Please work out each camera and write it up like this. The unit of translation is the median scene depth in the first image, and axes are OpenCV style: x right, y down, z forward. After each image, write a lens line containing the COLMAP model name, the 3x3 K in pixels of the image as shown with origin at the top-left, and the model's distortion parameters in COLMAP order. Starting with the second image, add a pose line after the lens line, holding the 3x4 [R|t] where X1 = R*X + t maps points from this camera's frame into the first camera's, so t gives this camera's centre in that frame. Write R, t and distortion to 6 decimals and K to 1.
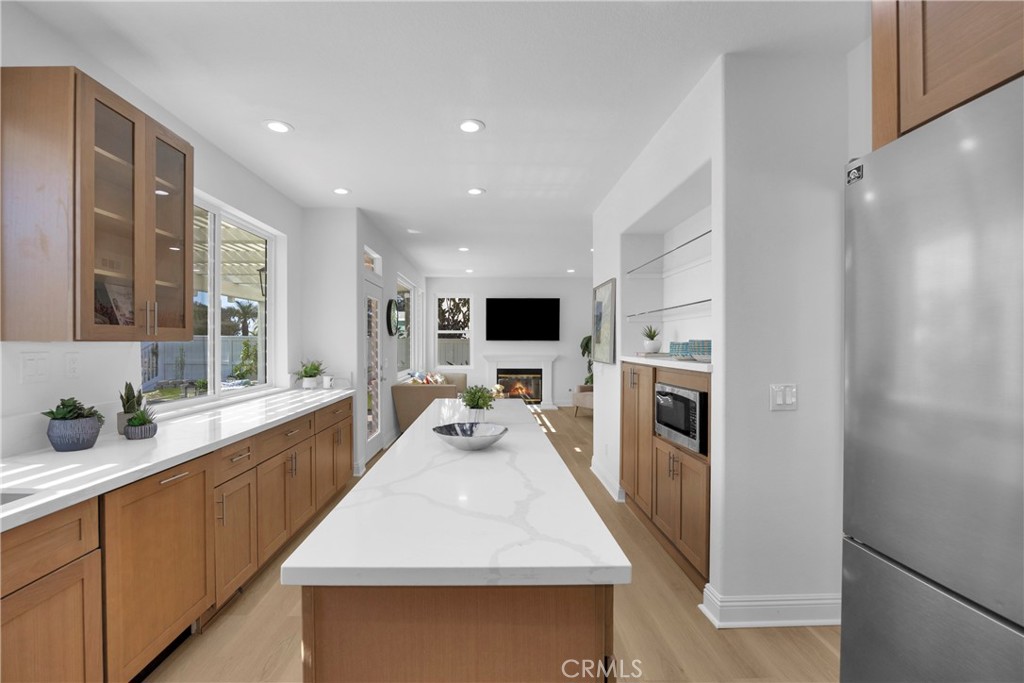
lens RADIAL K [[450.2, 0, 489.5], [0, 450.2, 348.2], [0, 0, 1]] dist [-0.029038, -0.000062]
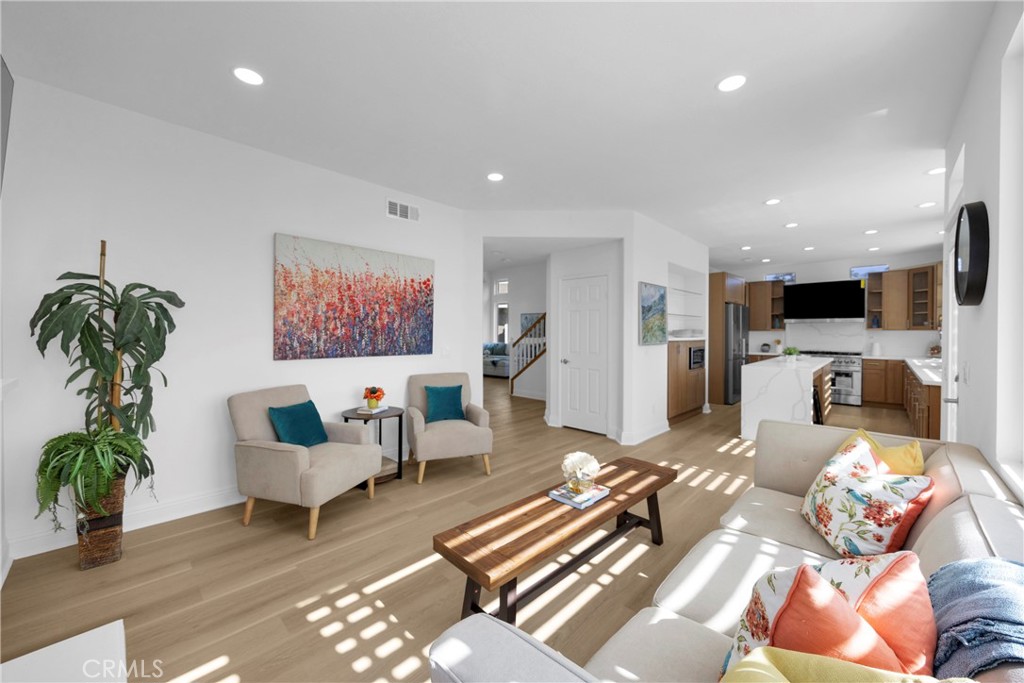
lens RADIAL K [[390.8, 0, 511.3], [0, 390.8, 335.9], [0, 0, 1]] dist [-0.001206, -0.000702]
pose [[-0.724858, -0.004556, 0.688884, -0.178491], [0.005940, 0.999900, 0.012864, -0.007653], [-0.688873, 0.013417, -0.724758, 1.634257]]
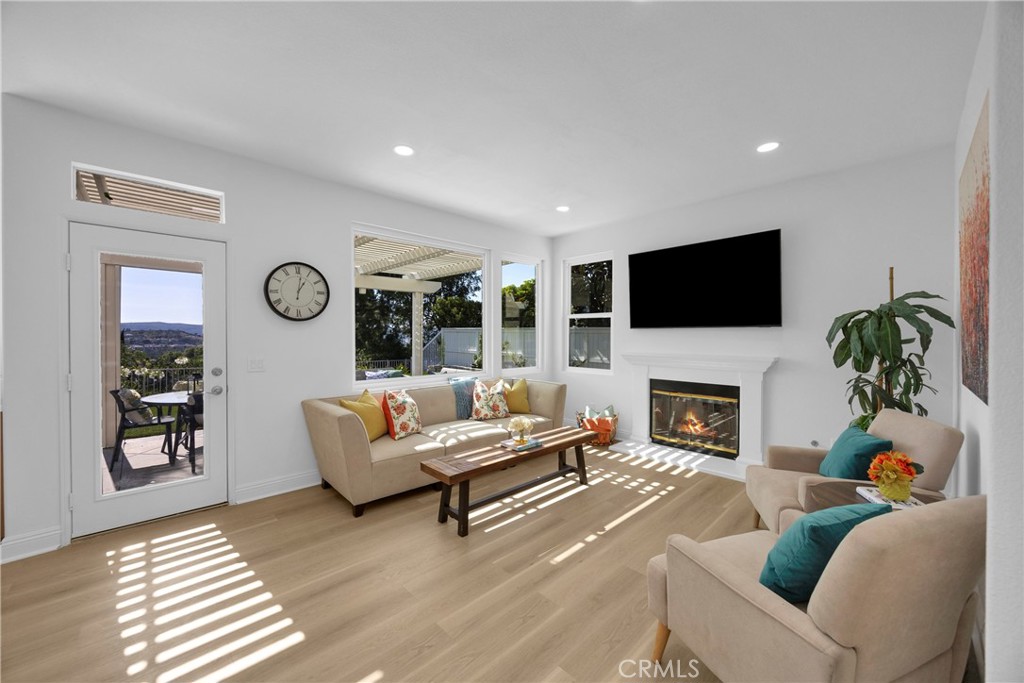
lens RADIAL K [[390.8, 0, 519.3], [0, 390.8, 336.2], [0, 0, 1]] dist [-0.001206, -0.000702]
pose [[0.697656, 0.001493, -0.716431, 0.422684], [-0.007655, 0.999956, -0.005371, -0.005584], [0.716392, 0.009231, 0.697637, 0.927686]]
